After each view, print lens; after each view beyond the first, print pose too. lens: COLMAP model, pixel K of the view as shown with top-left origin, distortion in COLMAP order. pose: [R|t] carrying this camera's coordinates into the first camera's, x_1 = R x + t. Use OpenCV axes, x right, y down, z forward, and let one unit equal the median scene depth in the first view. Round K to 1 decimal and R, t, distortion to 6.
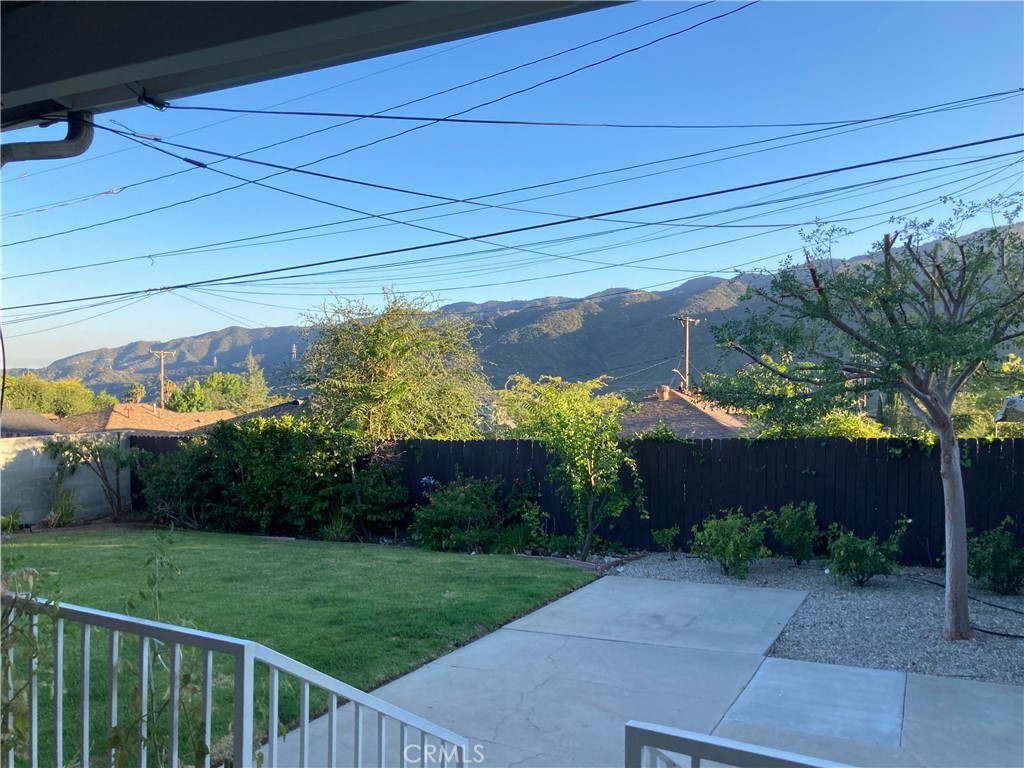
lens RADIAL K [[852.7, 0, 526.3], [0, 852.7, 389.8], [0, 0, 1]] dist [0.048415, -0.056804]
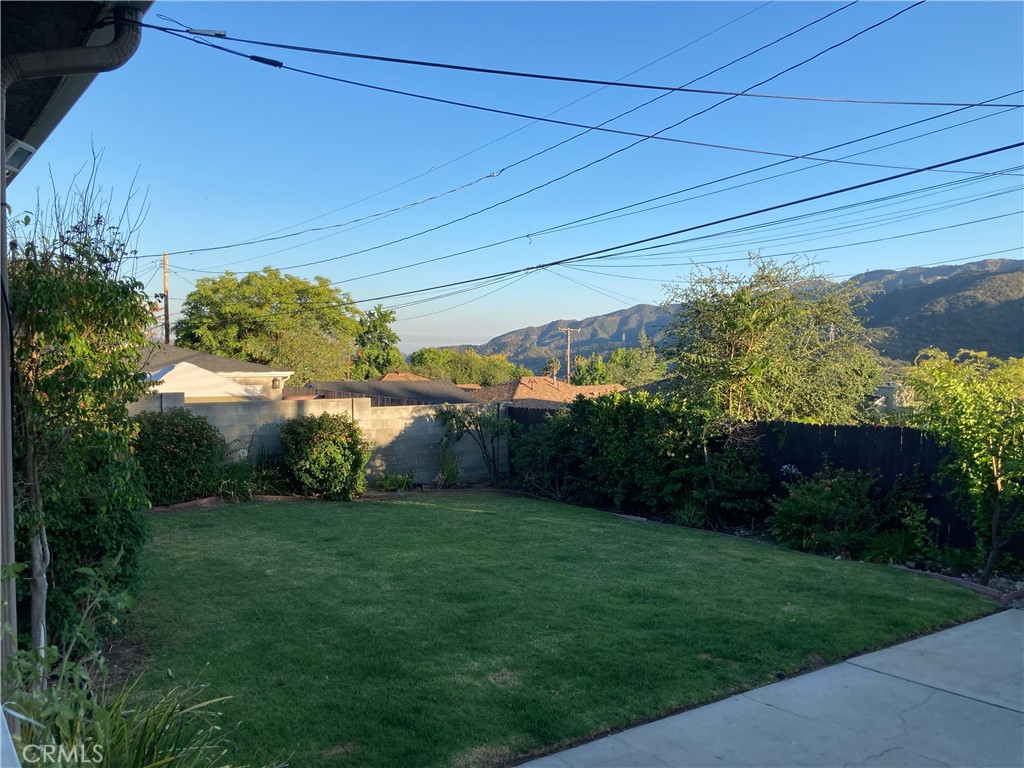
lens RADIAL K [[852.7, 0, 526.3], [0, 852.7, 389.8], [0, 0, 1]] dist [0.048415, -0.056804]
pose [[0.893431, 0.022155, -0.448653, 0.037930], [-0.009303, 0.999481, 0.030831, 0.000132], [0.449104, -0.023372, 0.893174, 0.094683]]
